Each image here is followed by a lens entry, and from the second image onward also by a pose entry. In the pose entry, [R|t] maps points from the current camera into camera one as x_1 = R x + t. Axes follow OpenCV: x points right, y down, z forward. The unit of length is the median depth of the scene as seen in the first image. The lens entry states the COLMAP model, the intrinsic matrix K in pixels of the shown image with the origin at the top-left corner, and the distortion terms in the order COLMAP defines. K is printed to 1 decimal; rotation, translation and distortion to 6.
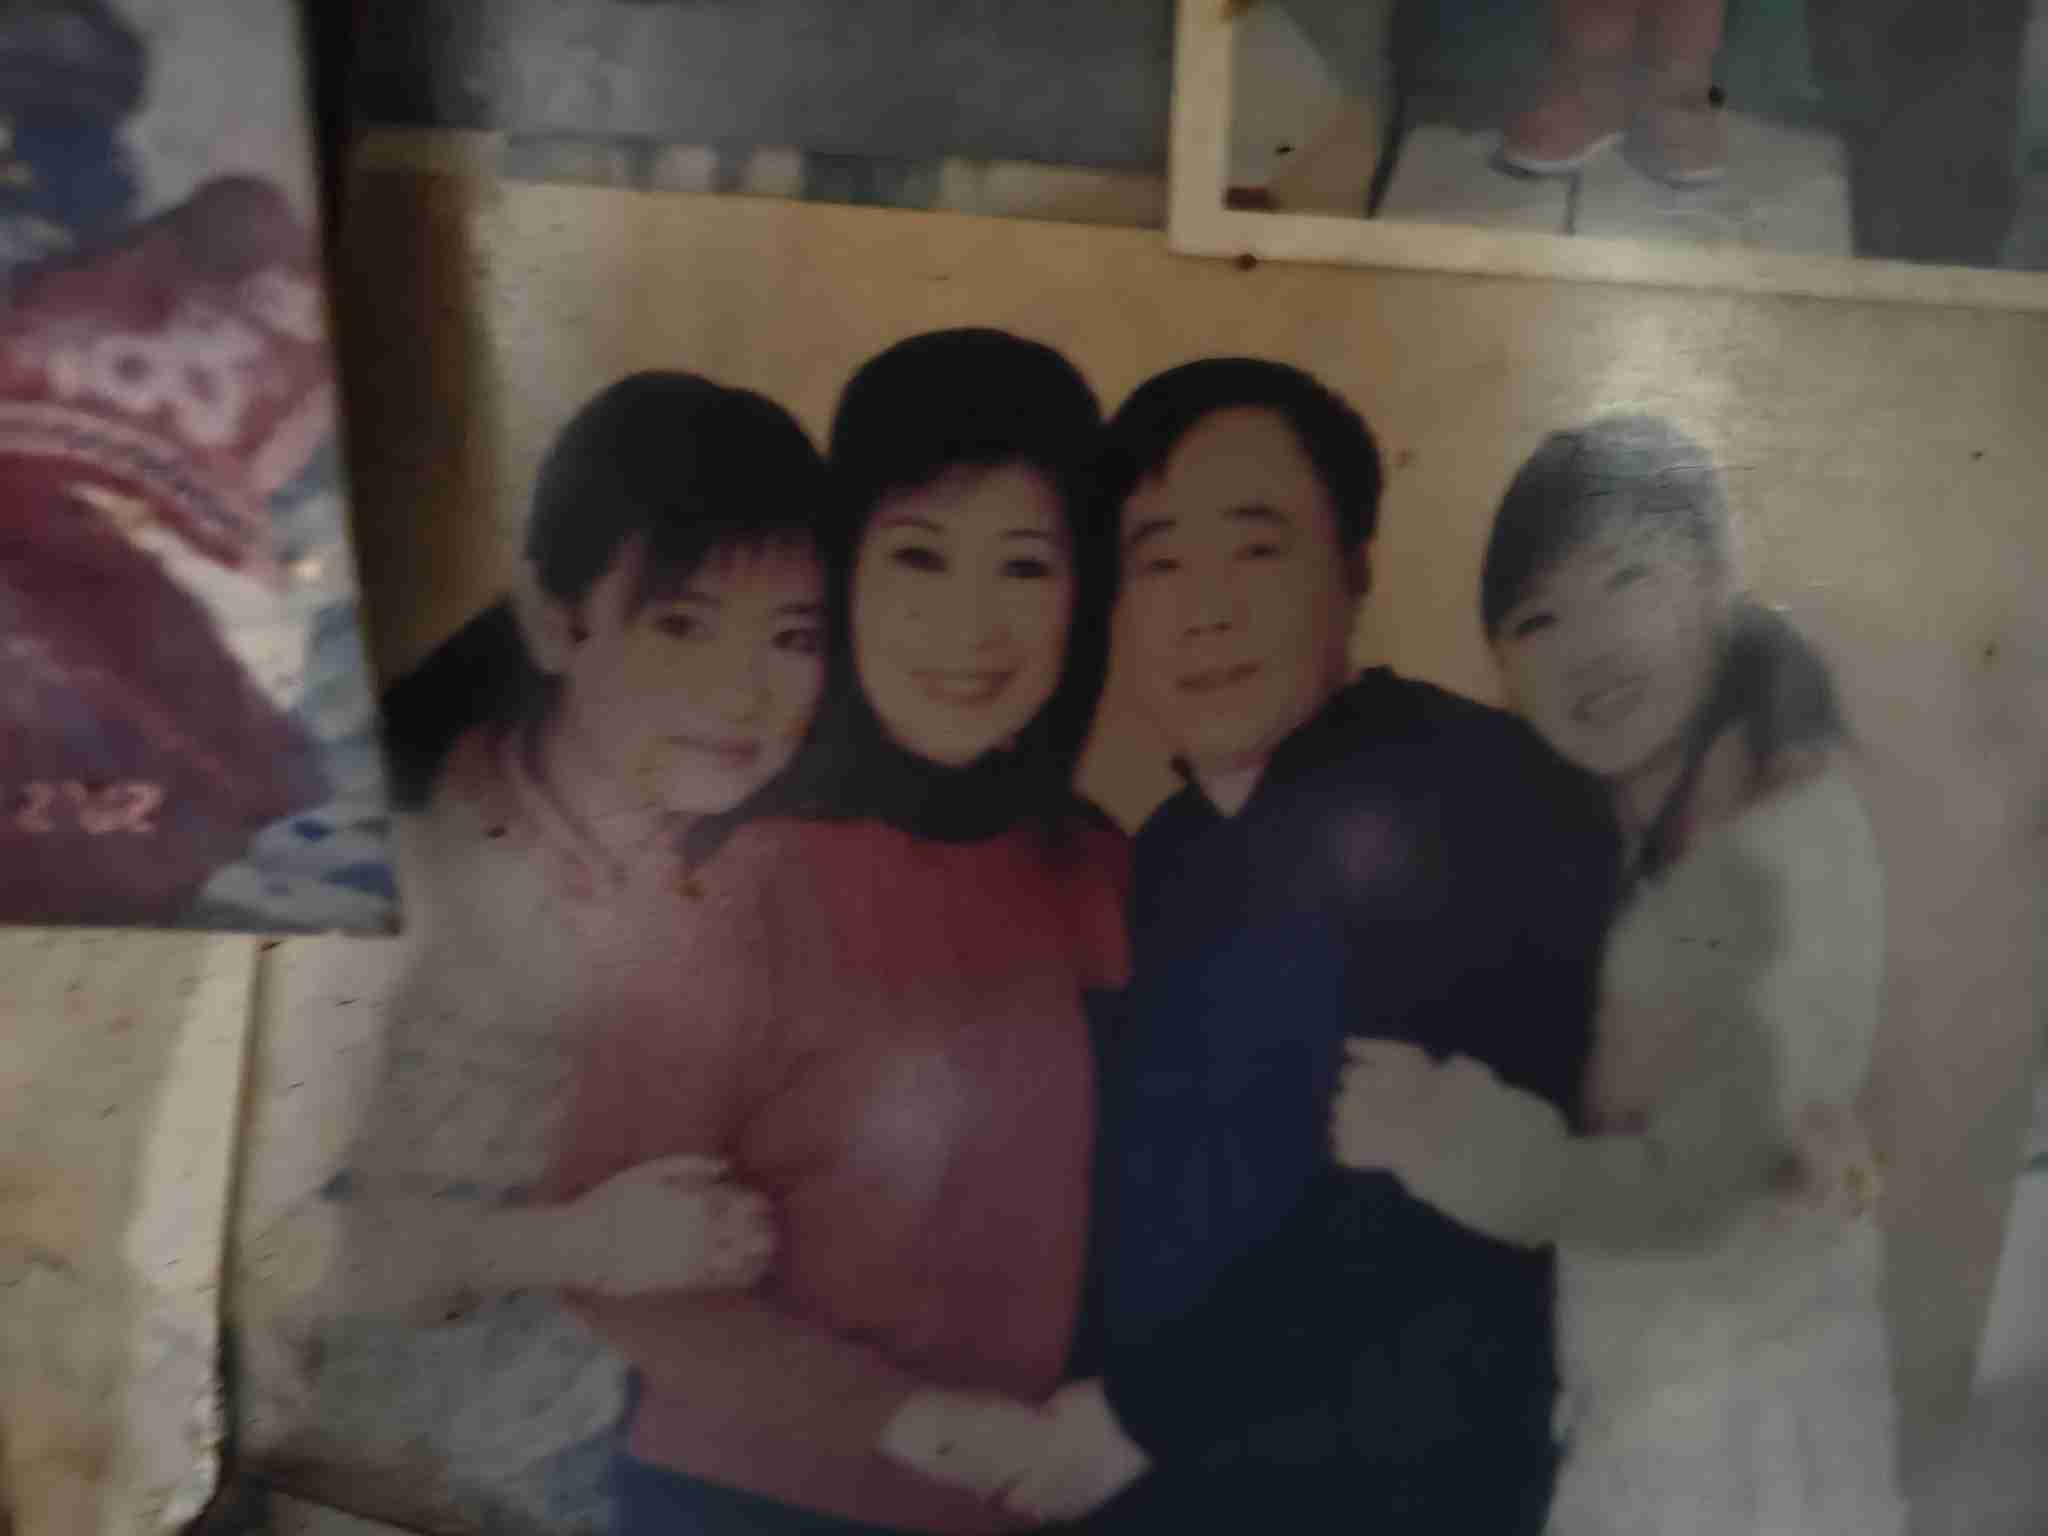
lens RADIAL K [[1441.9, 0, 957.7], [0, 1441.9, 729.1], [0, 0, 1]] dist [-0.045083, 0.005854]
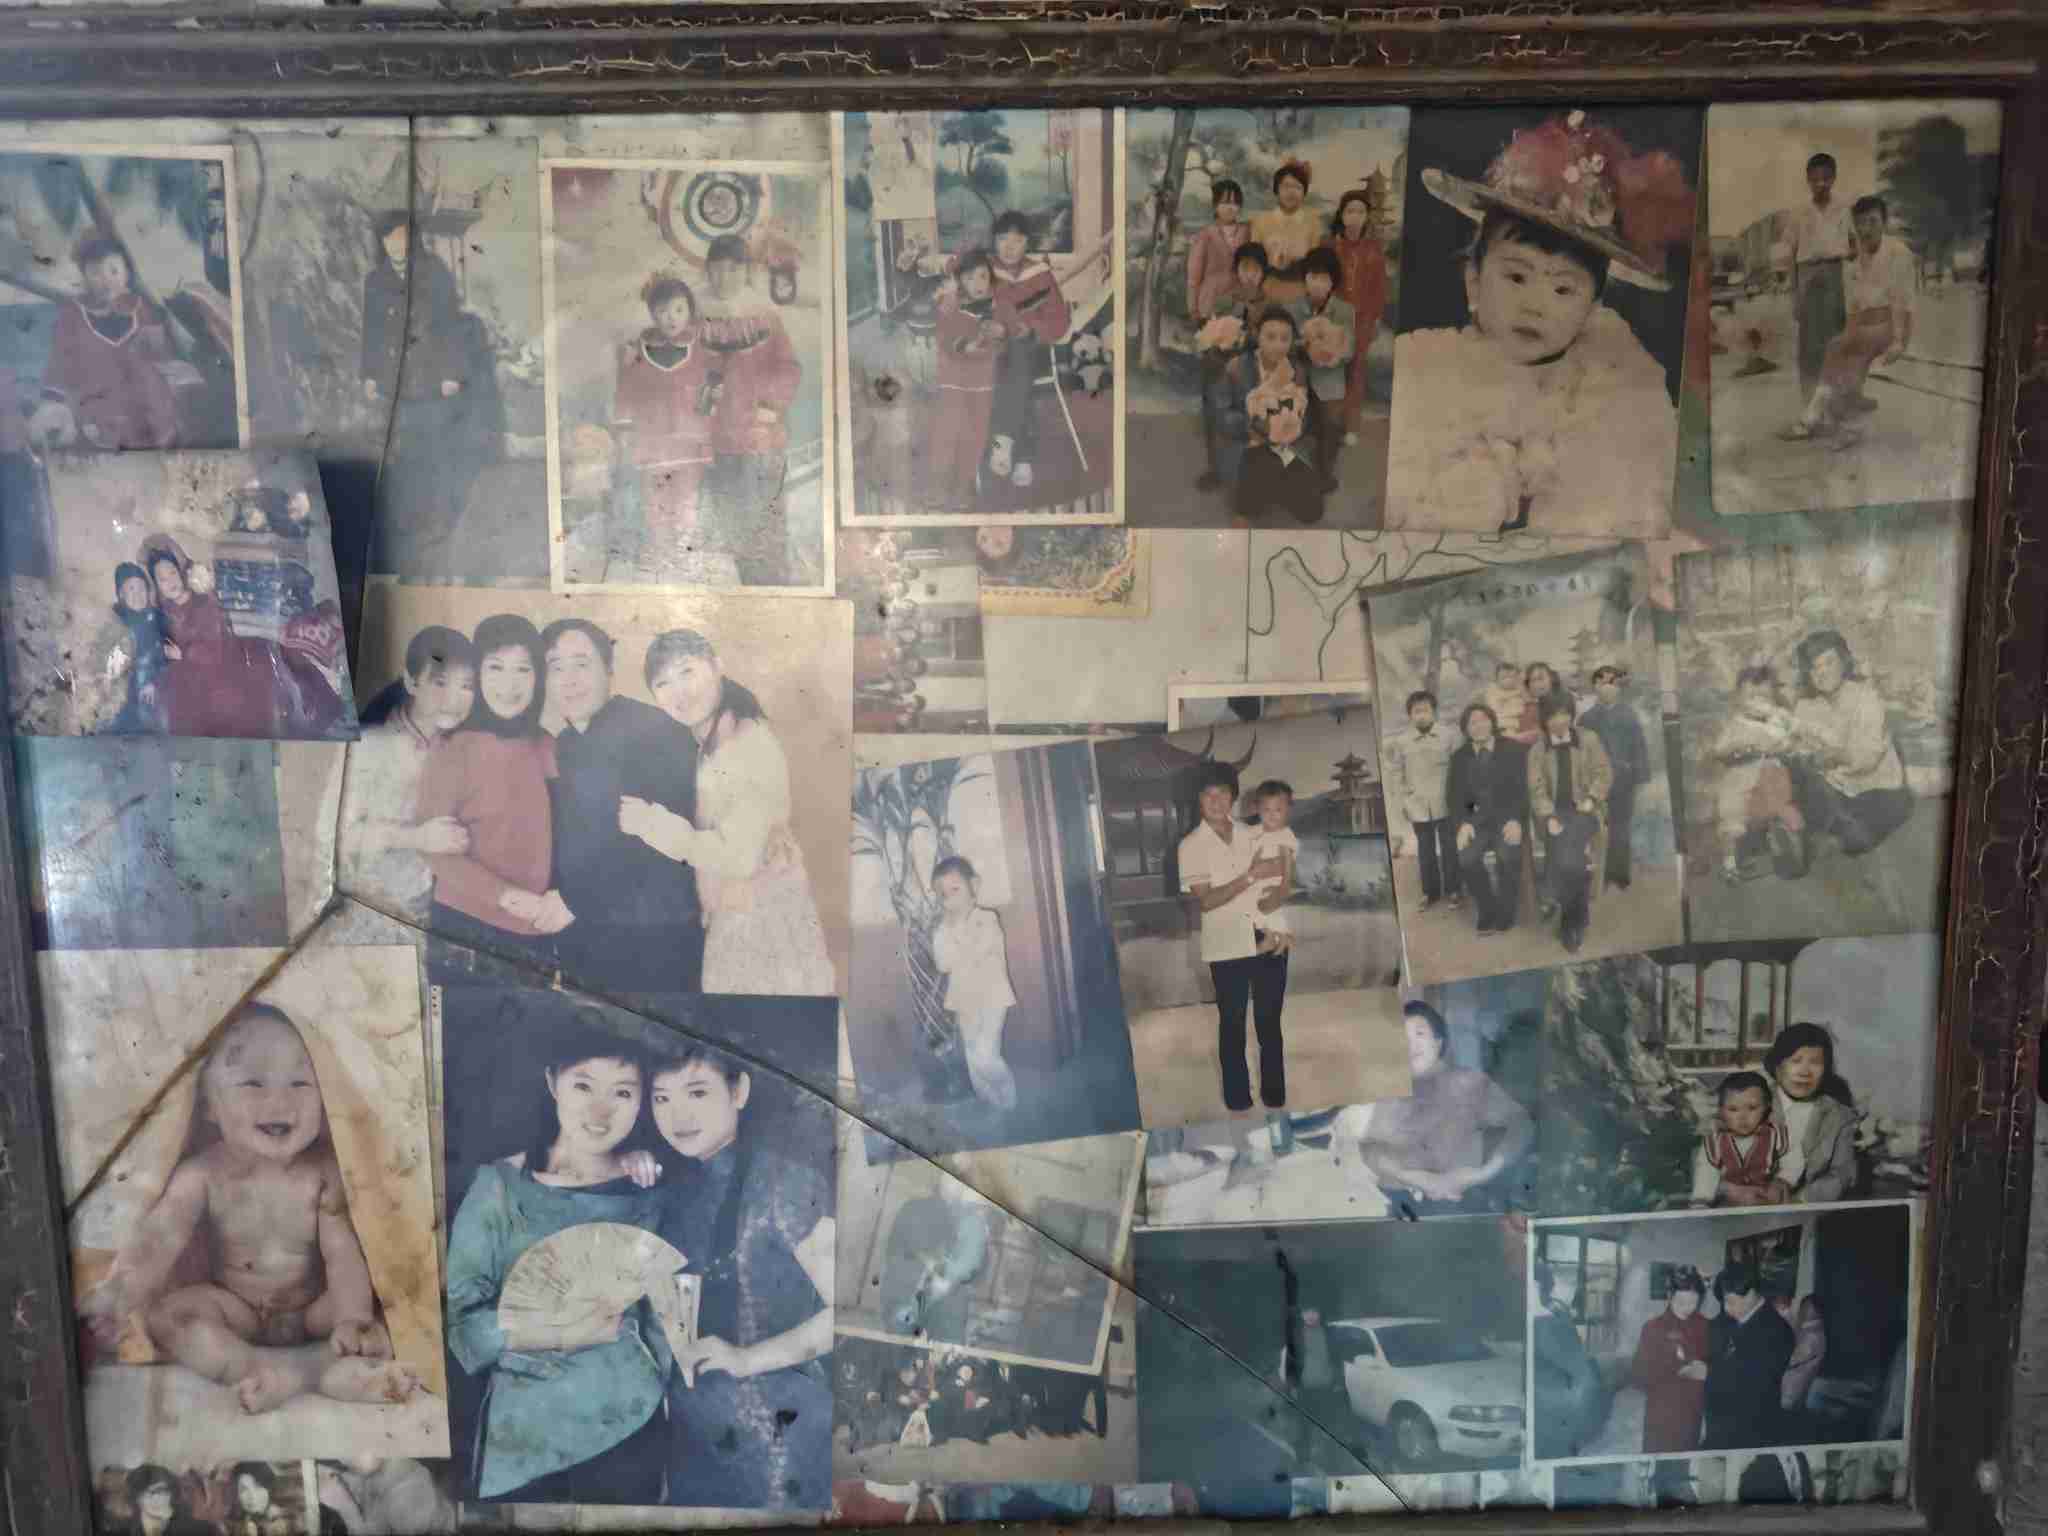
lens RADIAL K [[1359.9, 0, 1011.1], [0, 1359.9, 769.8], [0, 0, 1]] dist [-0.035418, 0.004813]
pose [[0.987283, 0.005084, -0.158892, 2.028510], [-0.015591, 0.997767, -0.064948, 0.399702], [0.158207, 0.066599, 0.985157, -2.553181]]
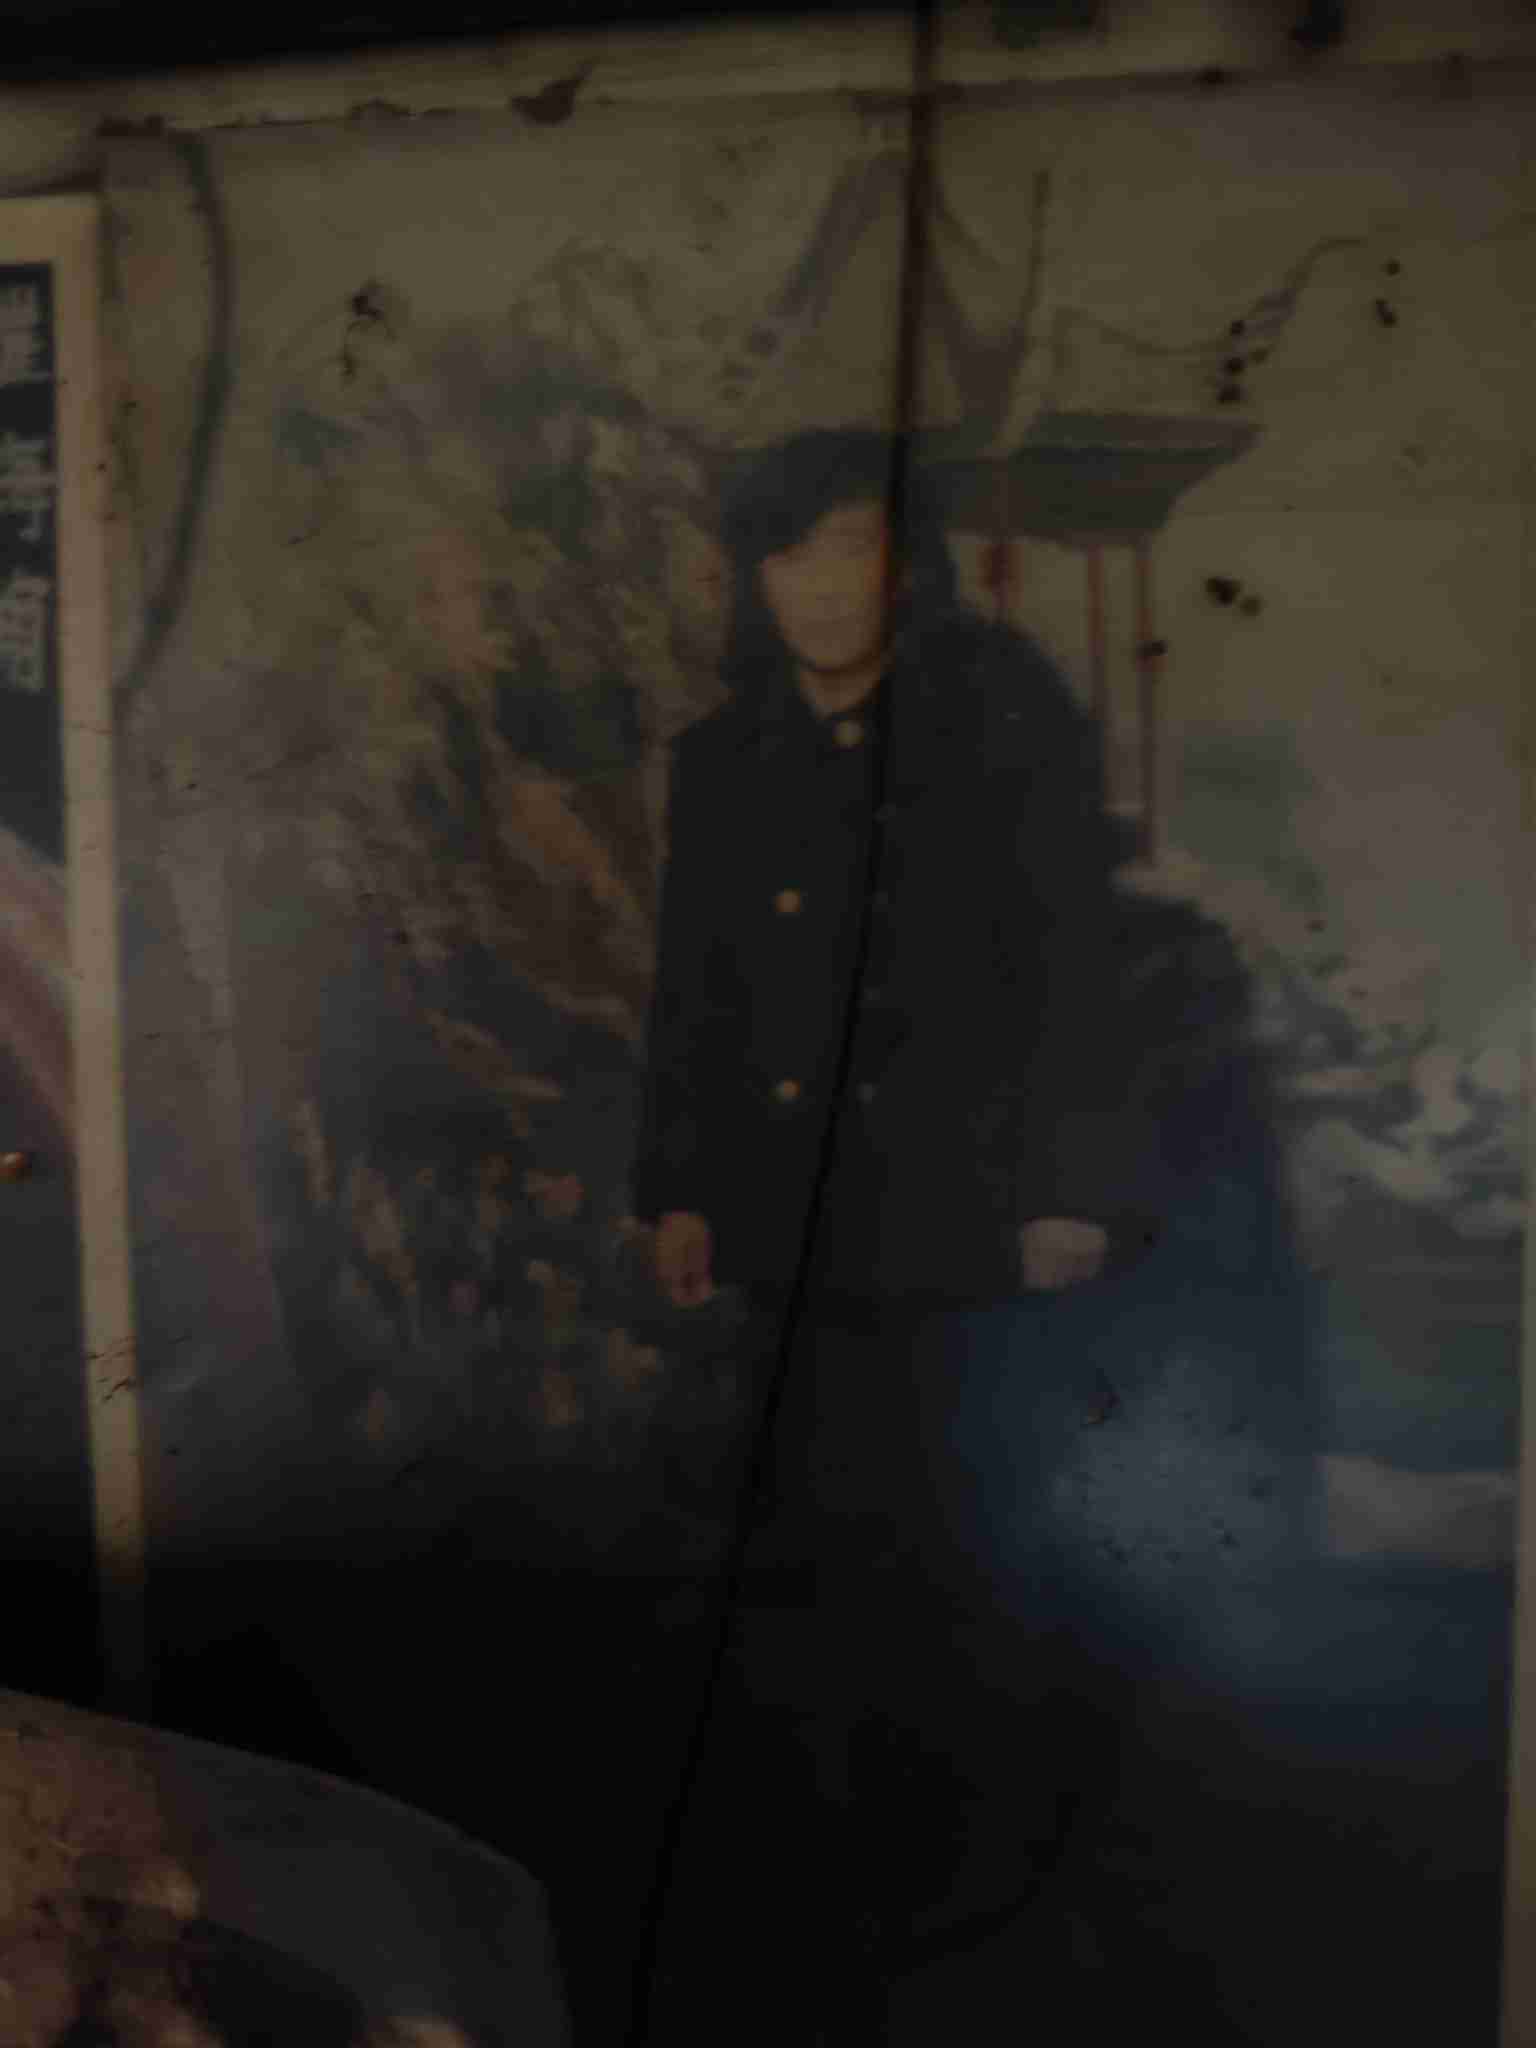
lens RADIAL K [[1441.9, 0, 752.7], [0, 1441.9, 1030.4], [0, 0, 1]] dist [-0.045083, 0.005854]
pose [[0.962969, -0.034276, -0.267424, -0.045996], [-0.011976, 0.985469, -0.169433, -0.855238], [0.269346, 0.166361, 0.948566, -0.052184]]
